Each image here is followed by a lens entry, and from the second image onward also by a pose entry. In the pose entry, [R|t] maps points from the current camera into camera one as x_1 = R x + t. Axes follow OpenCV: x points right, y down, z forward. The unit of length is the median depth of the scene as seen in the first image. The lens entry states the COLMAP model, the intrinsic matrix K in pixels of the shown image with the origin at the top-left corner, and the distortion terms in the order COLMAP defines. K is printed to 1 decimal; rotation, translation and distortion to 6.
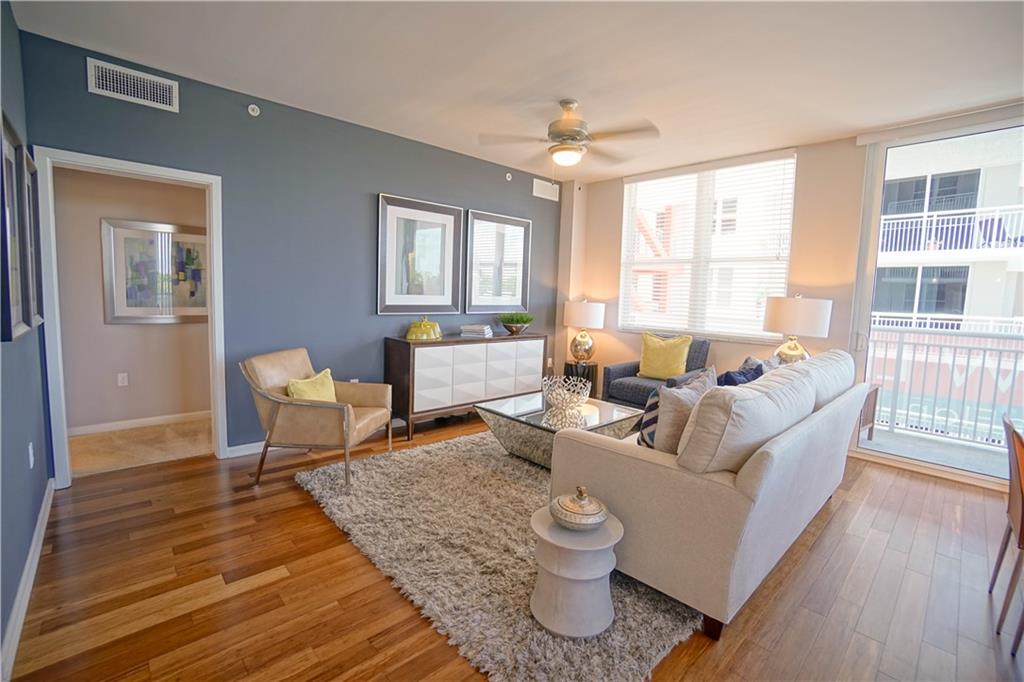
lens RADIAL K [[452.3, 0, 506.0], [0, 452.3, 335.2], [0, 0, 1]] dist [-0.063338, 0.022575]
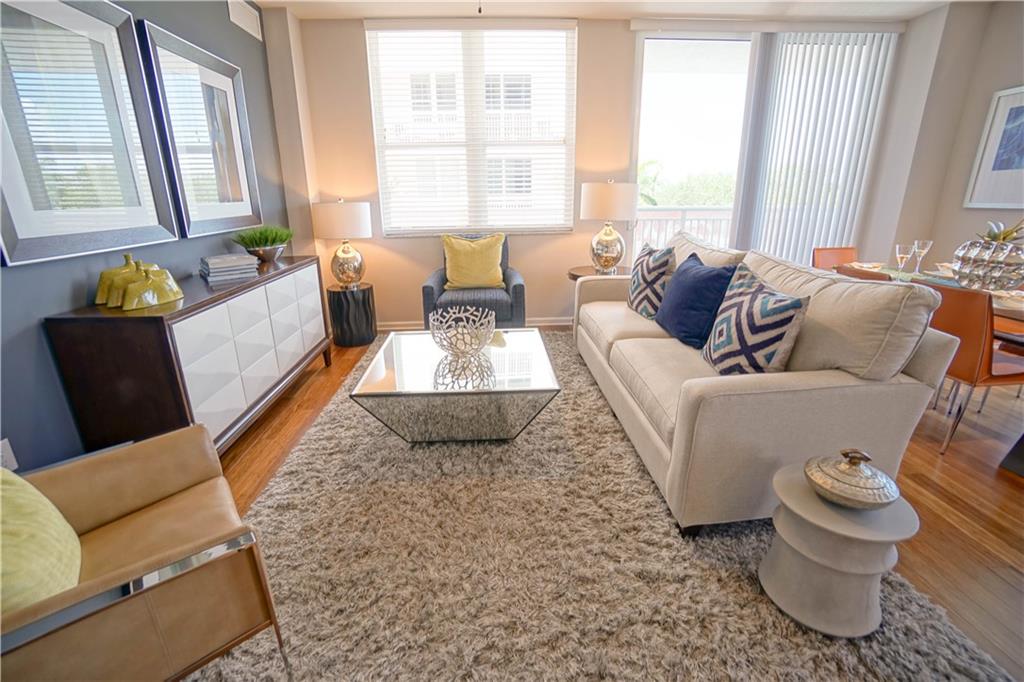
lens RADIAL K [[452.3, 0, 506.0], [0, 452.3, 335.2], [0, 0, 1]] dist [-0.063338, 0.022575]
pose [[0.642218, -0.270029, 0.717384, -0.266200], [0.104515, 0.958002, 0.267035, -0.039984], [-0.759363, -0.096517, 0.643469, 0.390208]]
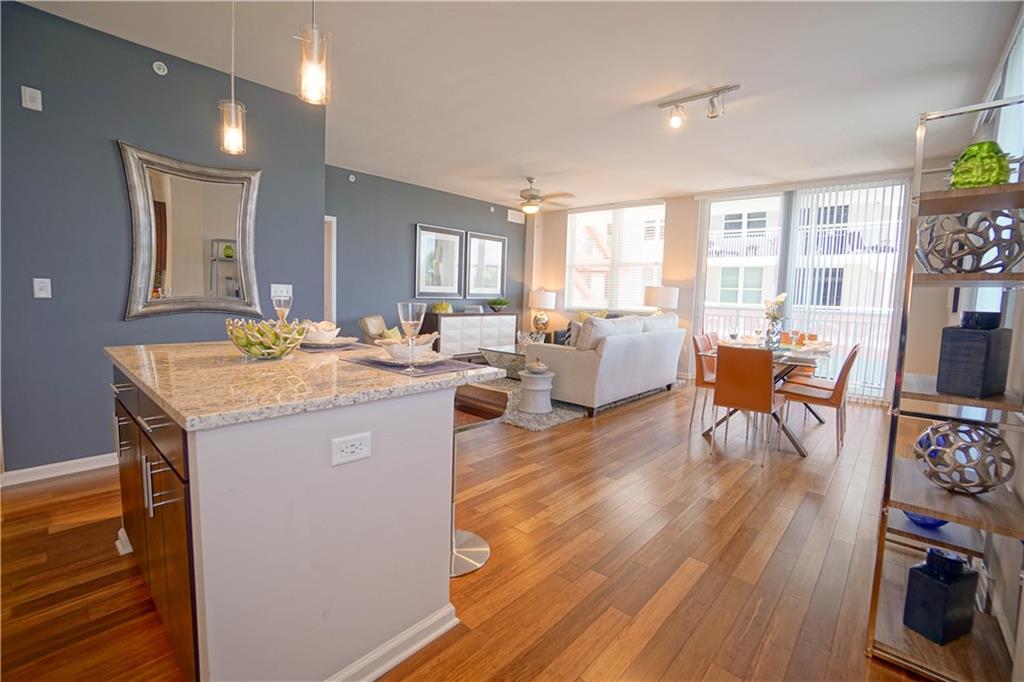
lens RADIAL K [[452.3, 0, 506.0], [0, 452.3, 335.2], [0, 0, 1]] dist [-0.063338, 0.022575]
pose [[0.996541, -0.008436, 0.082675, -0.086699], [0.008421, 0.999964, 0.000528, 0.083377], [-0.082676, 0.000170, 0.996576, -0.590526]]
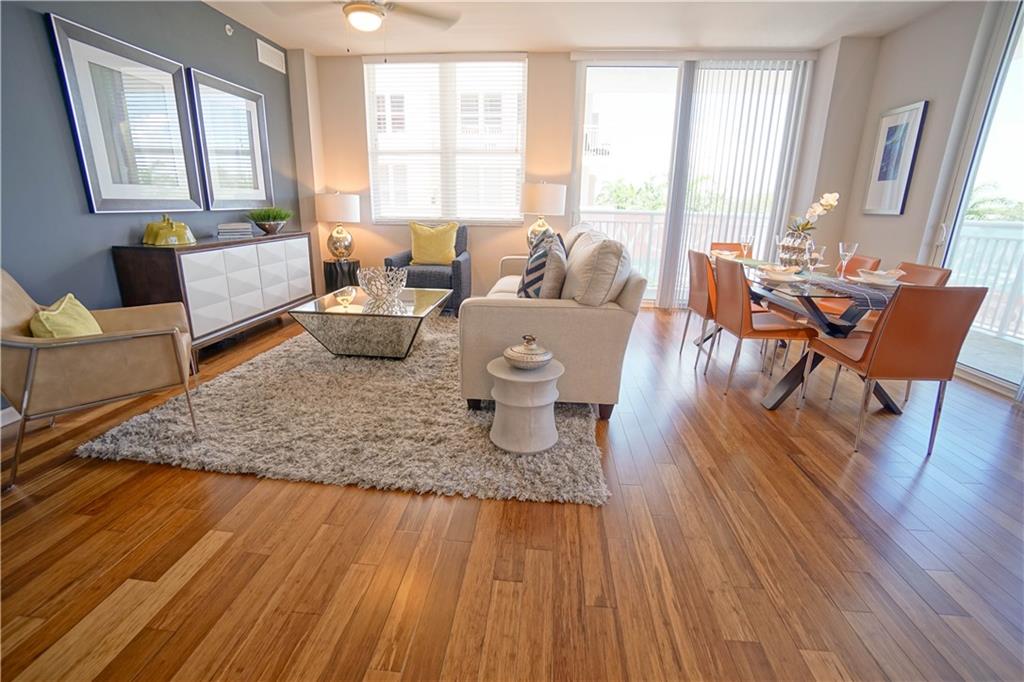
lens RADIAL K [[452.3, 0, 506.0], [0, 452.3, 335.2], [0, 0, 1]] dist [-0.063338, 0.022575]
pose [[0.744982, -0.204920, 0.634831, -0.251721], [0.069055, 0.970226, 0.232147, 0.022394], [-0.663501, -0.129107, 0.736951, 0.062103]]
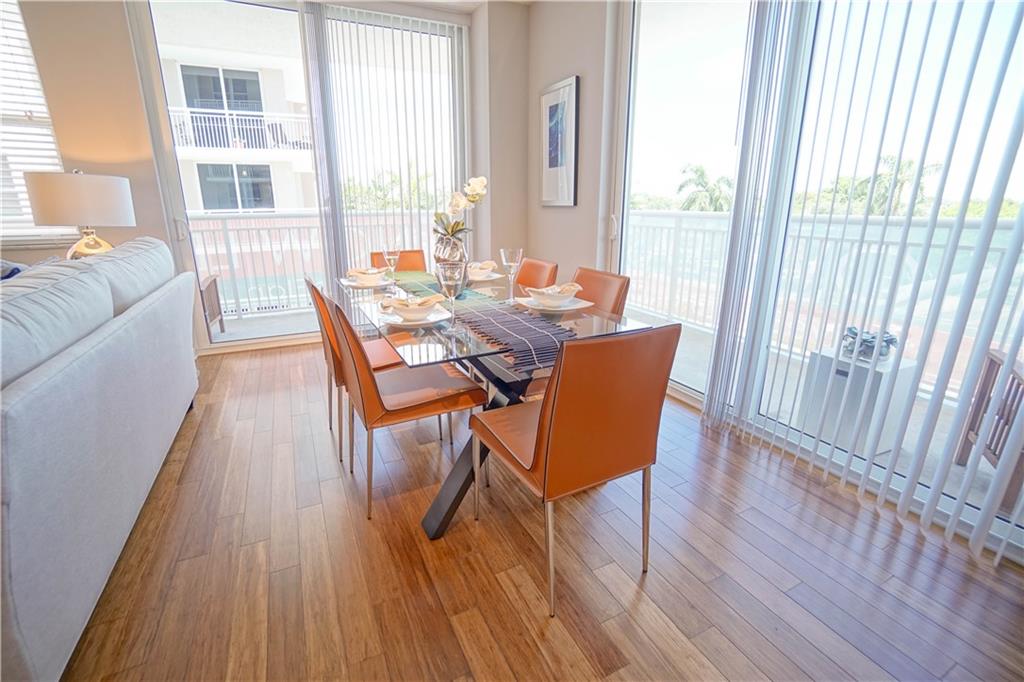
lens RADIAL K [[452.3, 0, 506.0], [0, 452.3, 335.2], [0, 0, 1]] dist [-0.063338, 0.022575]
pose [[0.292195, -0.293139, 0.910325, 0.110464], [0.096174, 0.956047, 0.276993, 0.031407], [-0.951511, 0.006614, 0.307544, 0.084456]]
